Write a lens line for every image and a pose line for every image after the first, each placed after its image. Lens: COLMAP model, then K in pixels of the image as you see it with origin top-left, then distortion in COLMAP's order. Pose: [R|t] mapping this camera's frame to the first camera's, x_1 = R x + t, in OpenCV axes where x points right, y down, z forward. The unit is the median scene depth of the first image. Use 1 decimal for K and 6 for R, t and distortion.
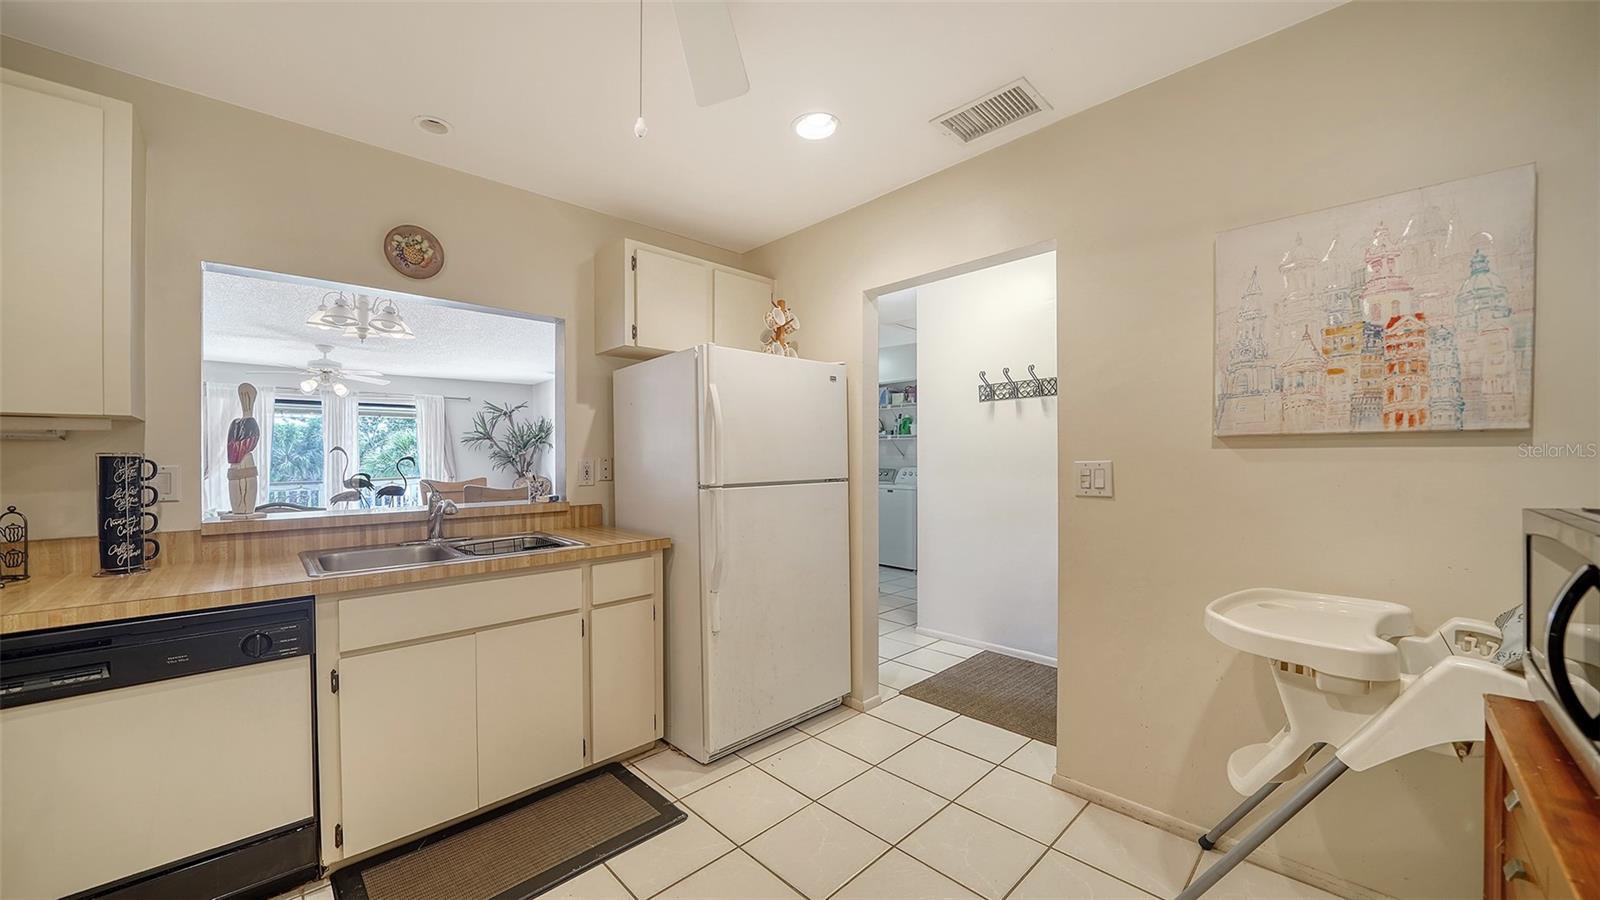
lens RADIAL K [[574.8, 0, 795.4], [0, 574.8, 460.1], [0, 0, 1]] dist [-0.003636, -0.000202]
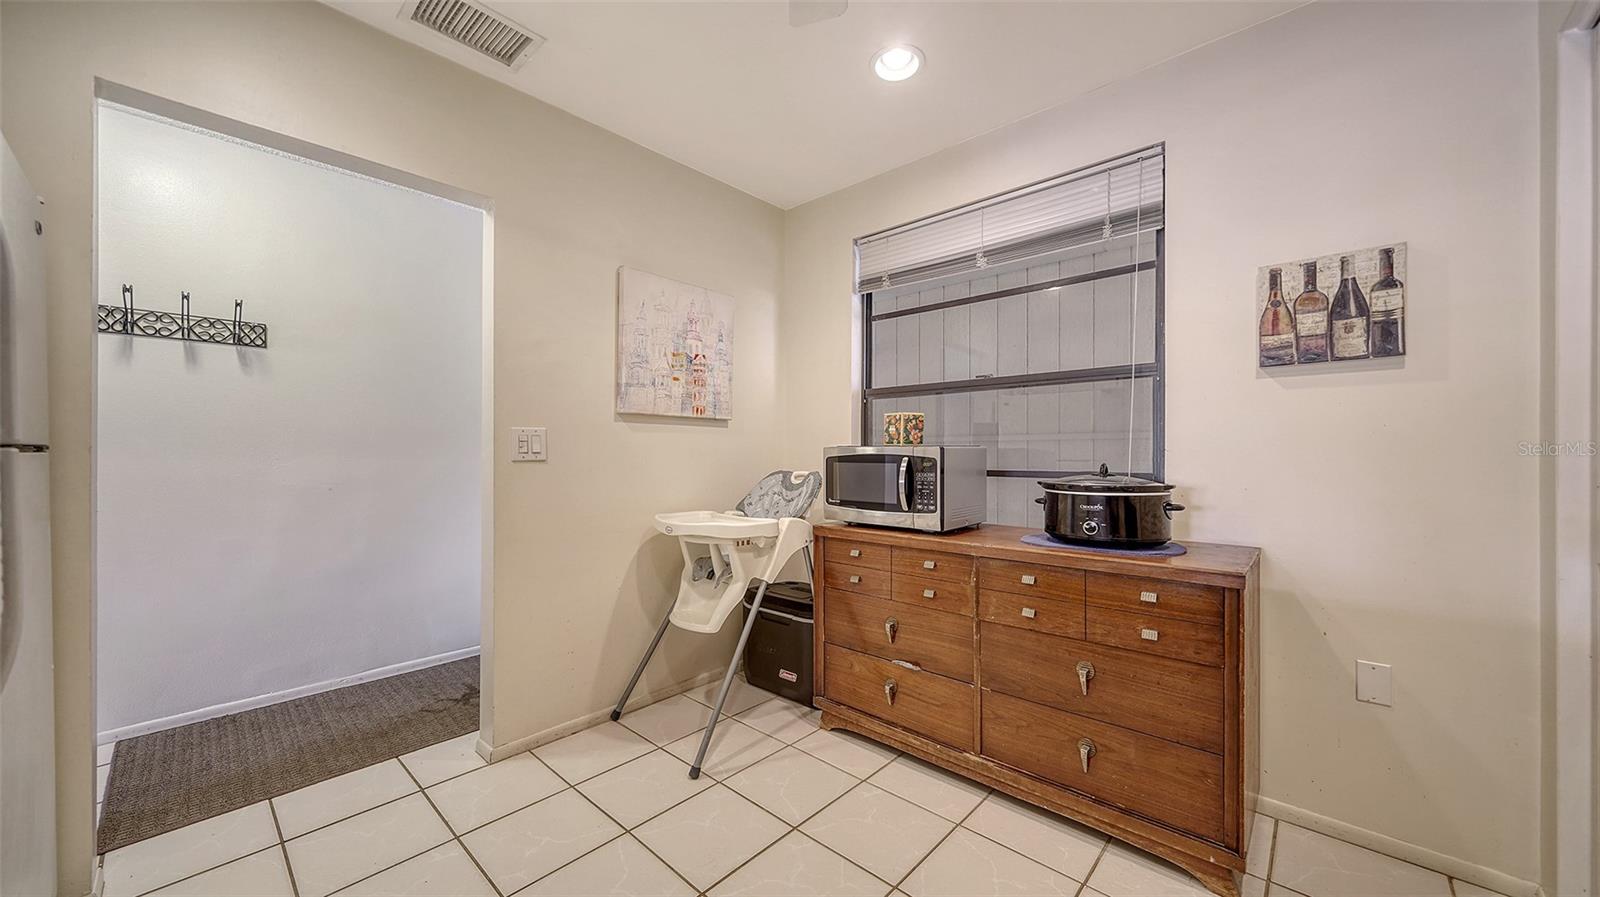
lens RADIAL K [[574.8, 0, 792.9], [0, 574.8, 451.3], [0, 0, 1]] dist [-0.003636, -0.000202]
pose [[-0.048544, 0.017010, 0.998676, -0.565888], [0.003919, 0.999851, -0.016839, 0.064983], [-0.998813, 0.003096, -0.048604, 0.561788]]
